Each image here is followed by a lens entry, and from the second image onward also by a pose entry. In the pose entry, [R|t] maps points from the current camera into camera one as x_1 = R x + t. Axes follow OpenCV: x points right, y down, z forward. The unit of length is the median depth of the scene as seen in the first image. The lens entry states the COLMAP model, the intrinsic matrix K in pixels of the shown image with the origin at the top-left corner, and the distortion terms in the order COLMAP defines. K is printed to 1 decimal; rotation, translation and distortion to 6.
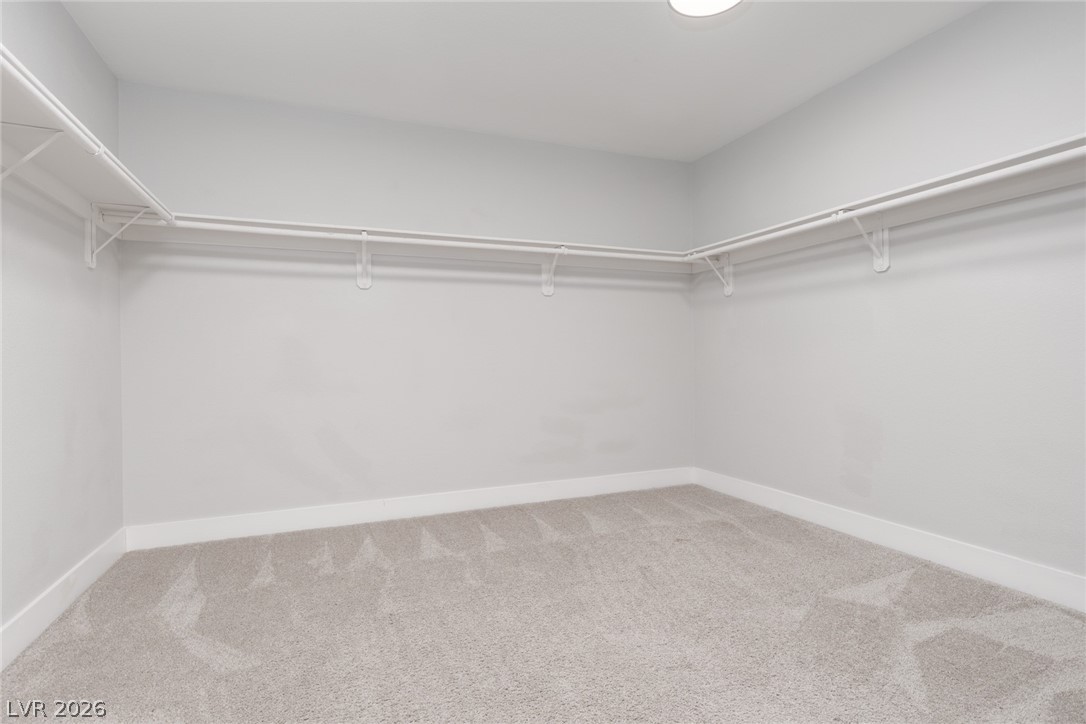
lens RADIAL K [[565.1, 0, 553.8], [0, 565.1, 358.9], [0, 0, 1]] dist [0.001442, -0.001296]
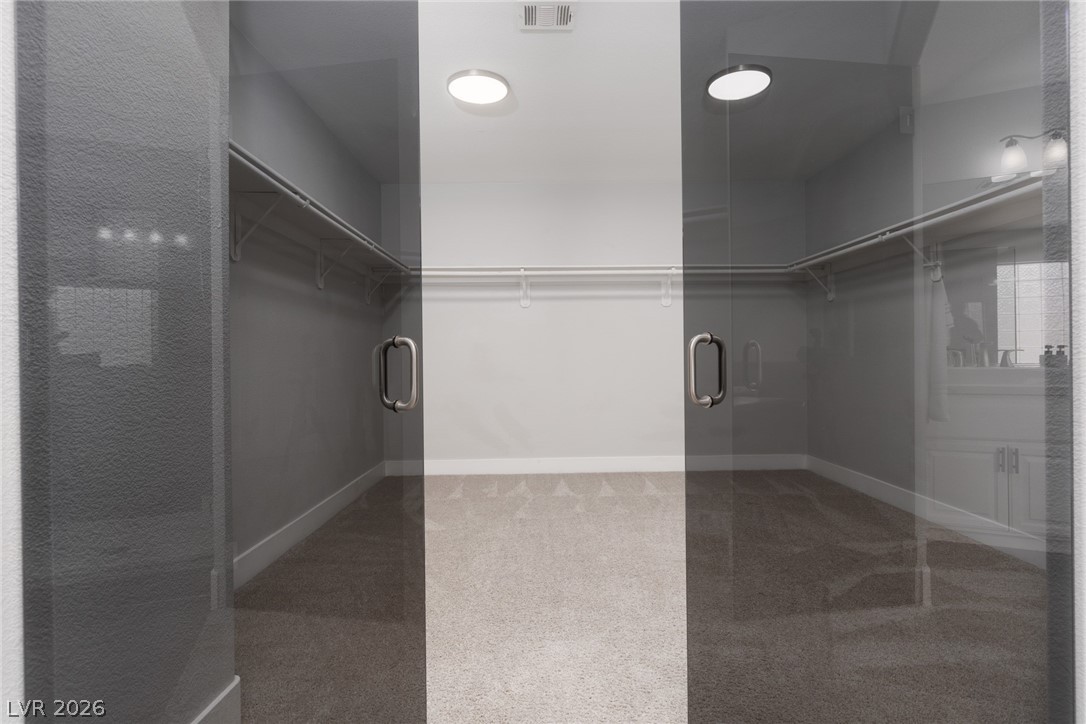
lens RADIAL K [[565.1, 0, 537.9], [0, 565.1, 359.7], [0, 0, 1]] dist [0.001442, -0.001296]
pose [[0.924396, 0.003704, -0.381415, 0.249874], [-0.001420, 0.999979, 0.006270, -0.003333], [0.381430, -0.005255, 0.924383, -0.311822]]
